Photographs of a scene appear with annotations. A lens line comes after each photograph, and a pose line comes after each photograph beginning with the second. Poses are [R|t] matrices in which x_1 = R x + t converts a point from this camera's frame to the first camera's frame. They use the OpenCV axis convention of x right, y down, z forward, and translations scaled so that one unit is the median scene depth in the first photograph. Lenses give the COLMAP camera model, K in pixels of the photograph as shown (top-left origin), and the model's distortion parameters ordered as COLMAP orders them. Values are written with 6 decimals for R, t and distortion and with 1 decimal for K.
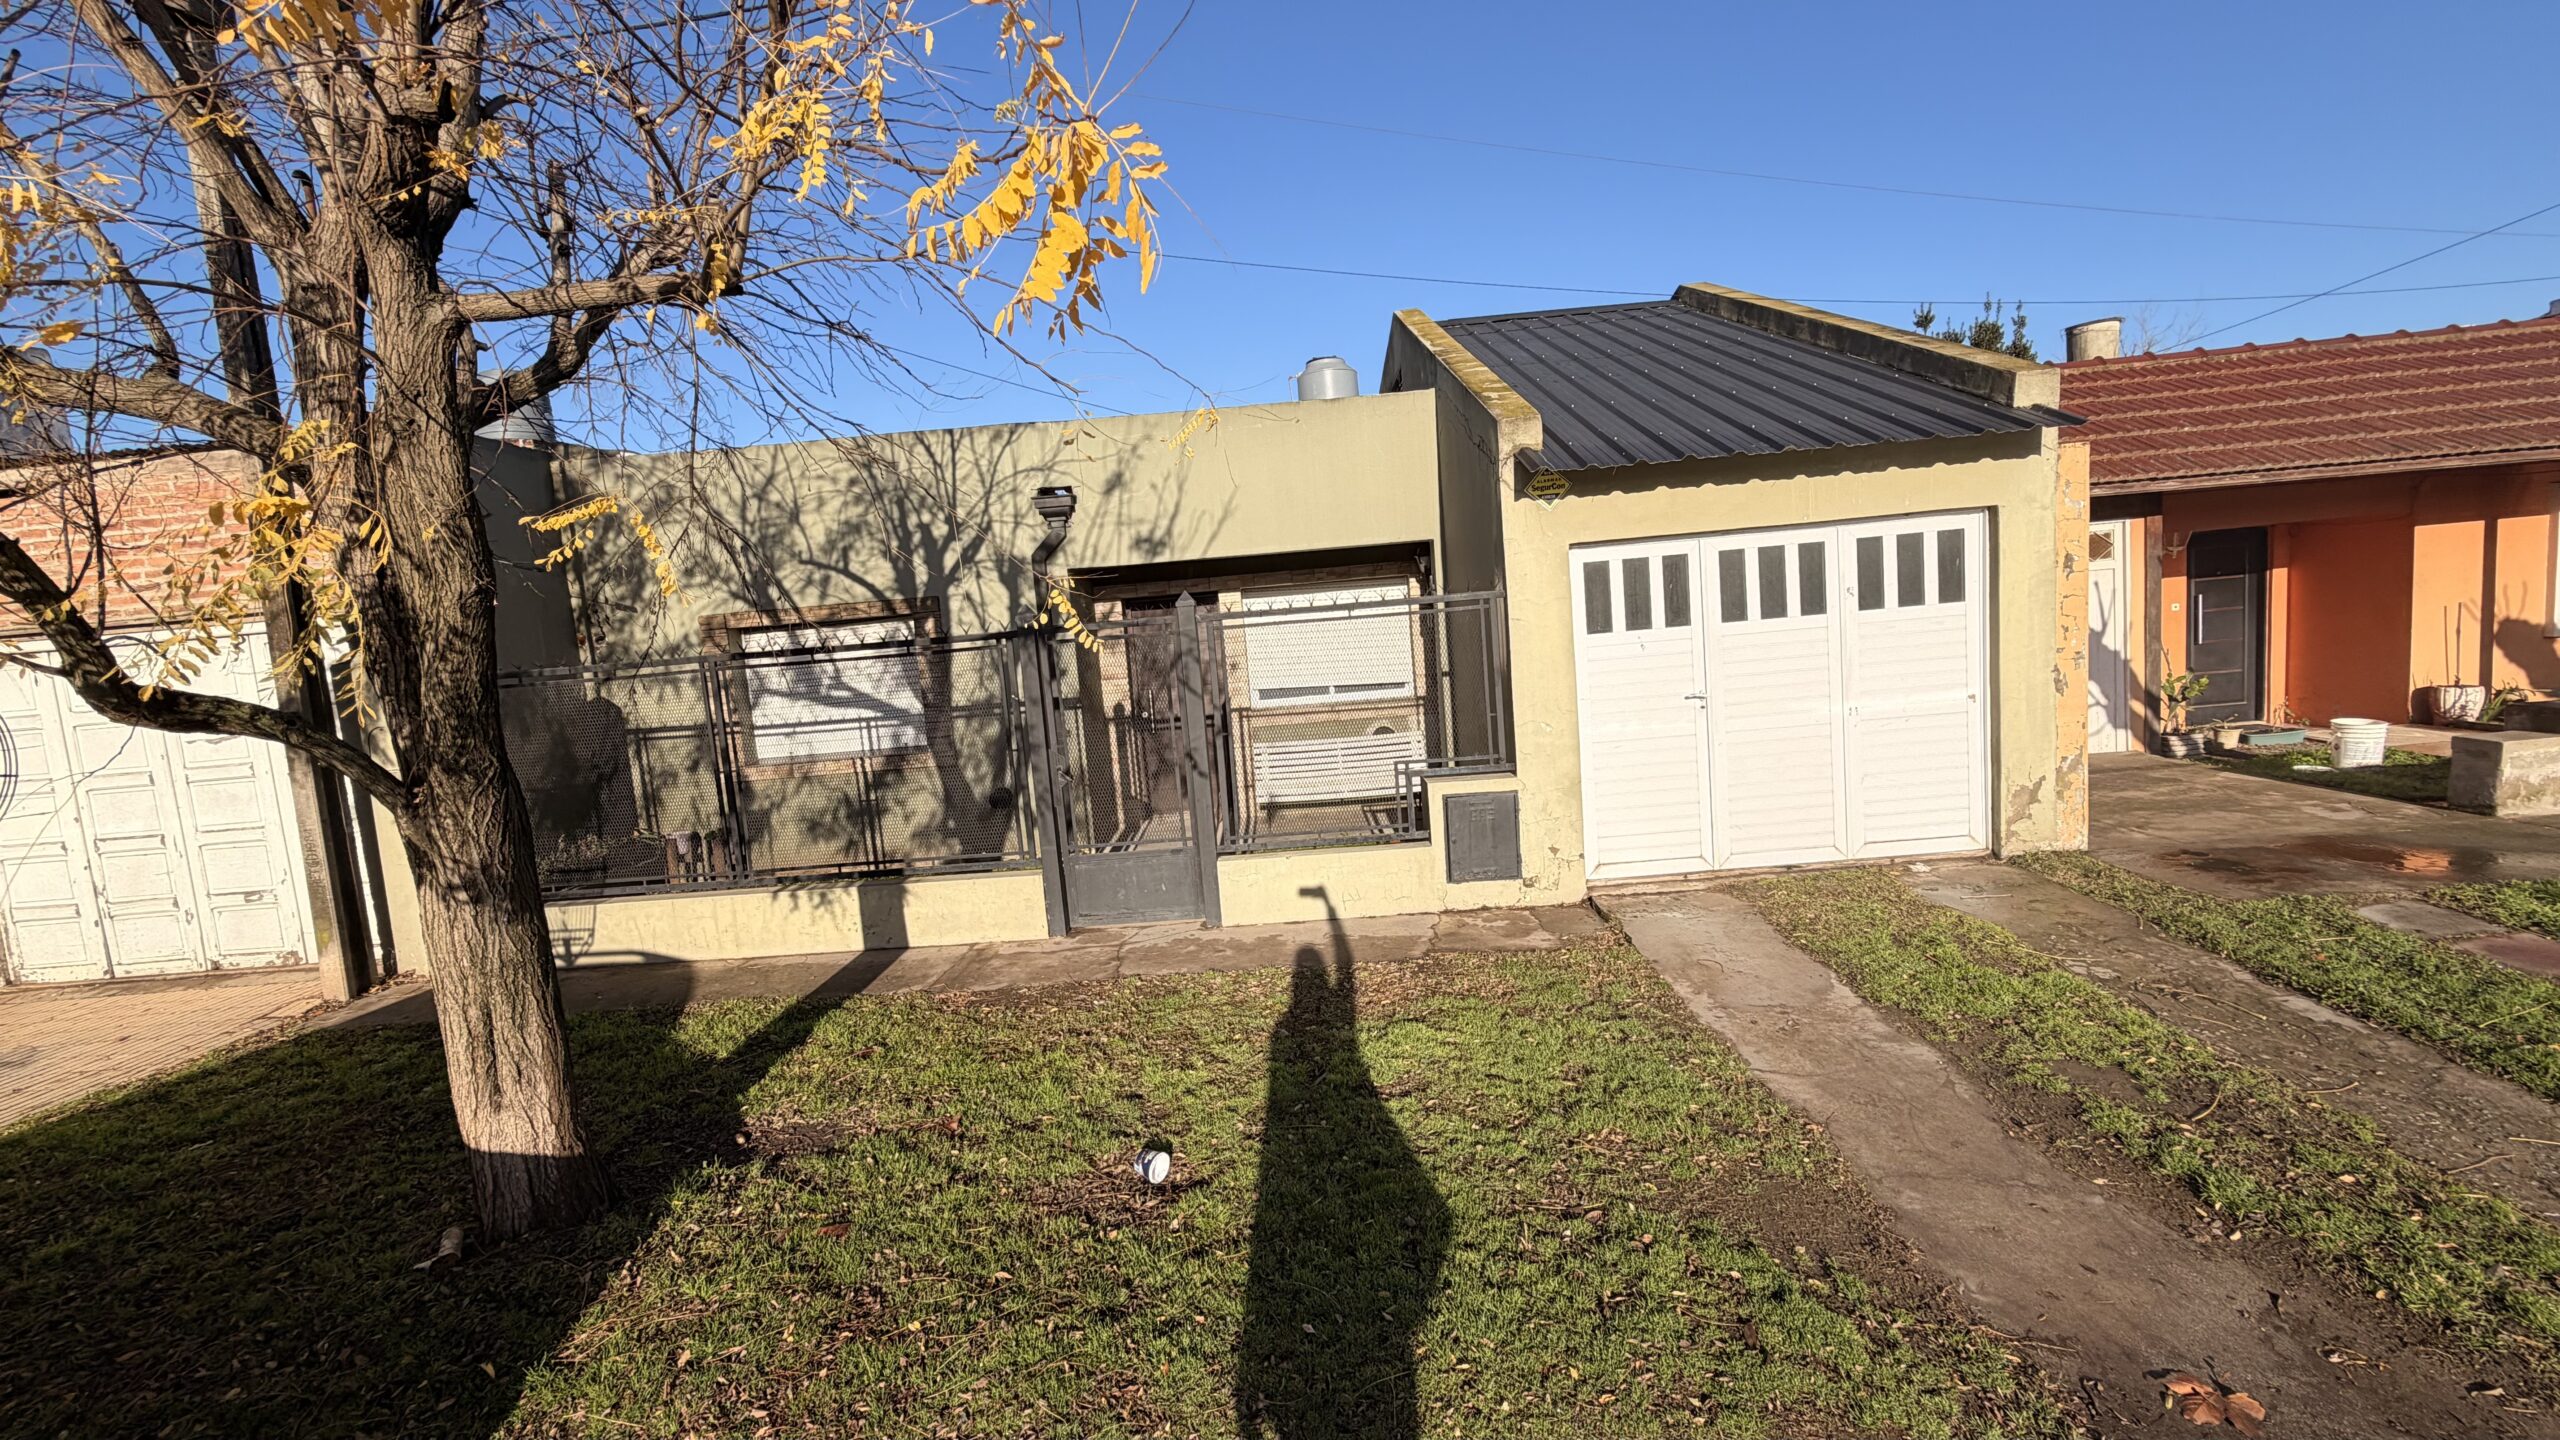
lens RADIAL K [[1006.2, 0, 1278.2], [0, 1006.2, 716.0], [0, 0, 1]] dist [-0.001565, 0.000046]
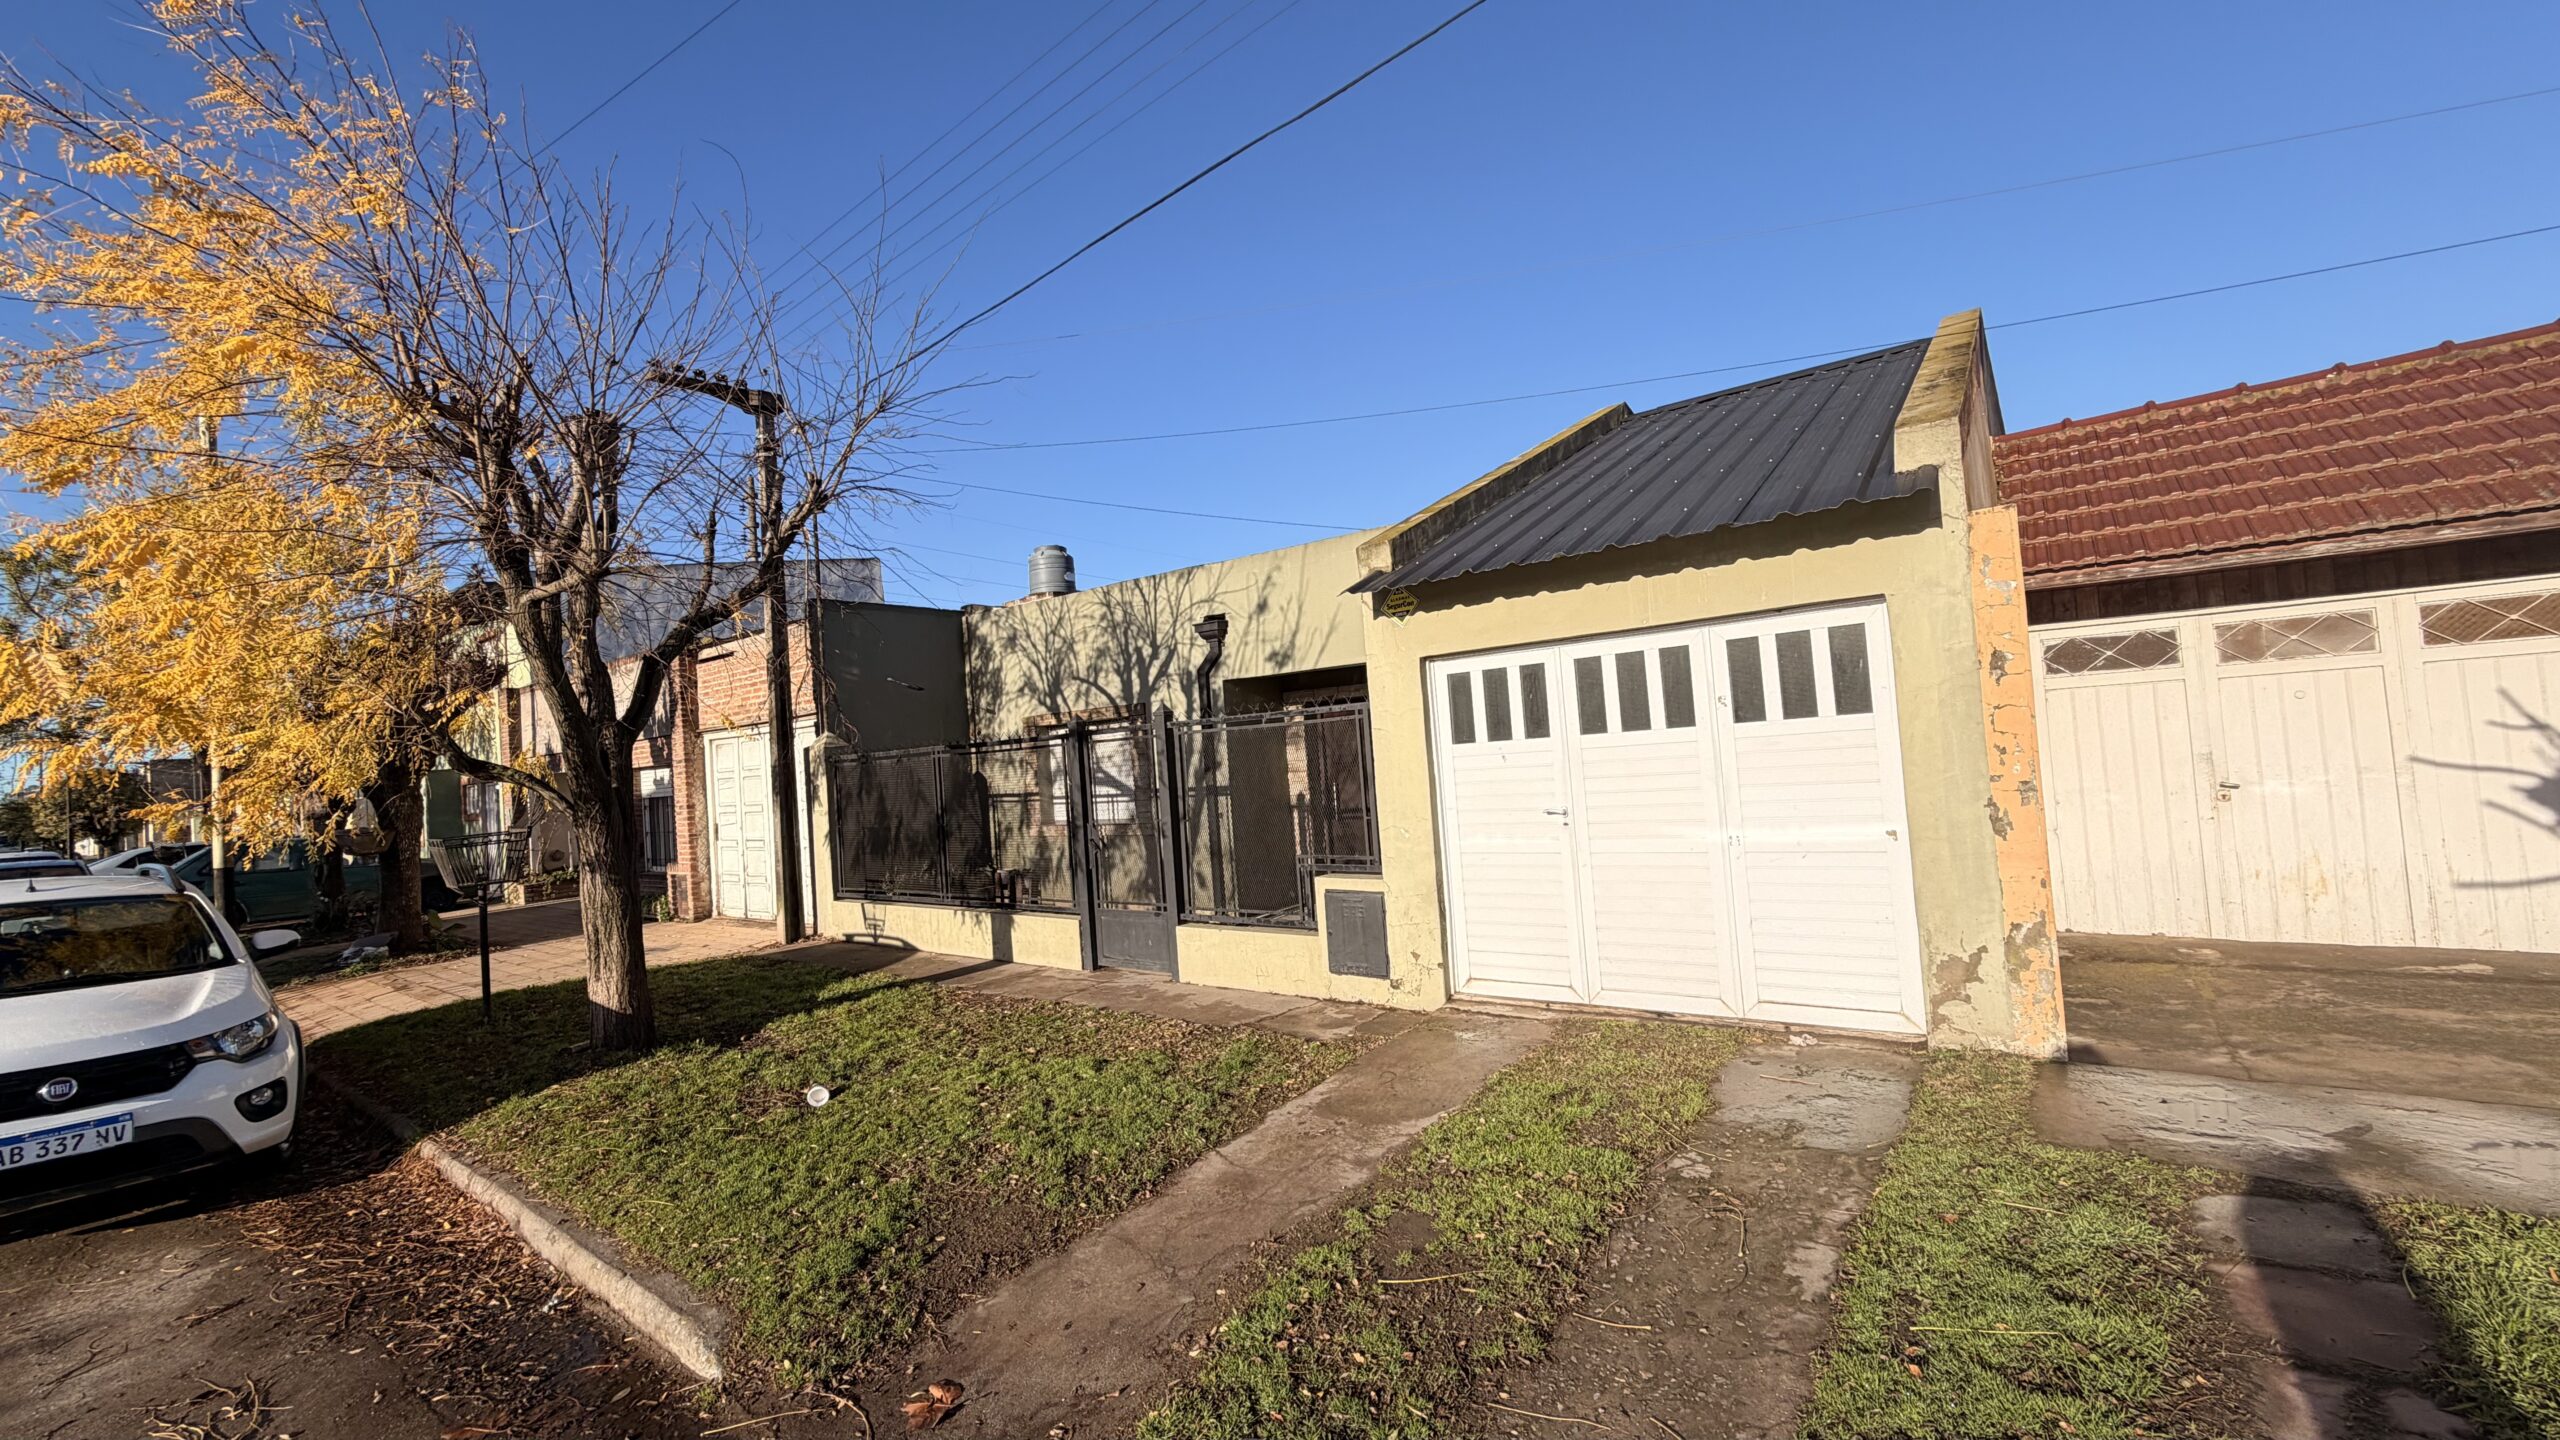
lens RADIAL K [[1006.2, 0, 1273.3], [0, 1006.2, 725.1], [0, 0, 1]] dist [-0.001565, 0.000046]
pose [[0.810599, 0.008475, -0.585540, 0.743684], [-0.053220, 0.996824, -0.059248, -0.030653], [0.583178, 0.079189, 0.808476, 0.074697]]
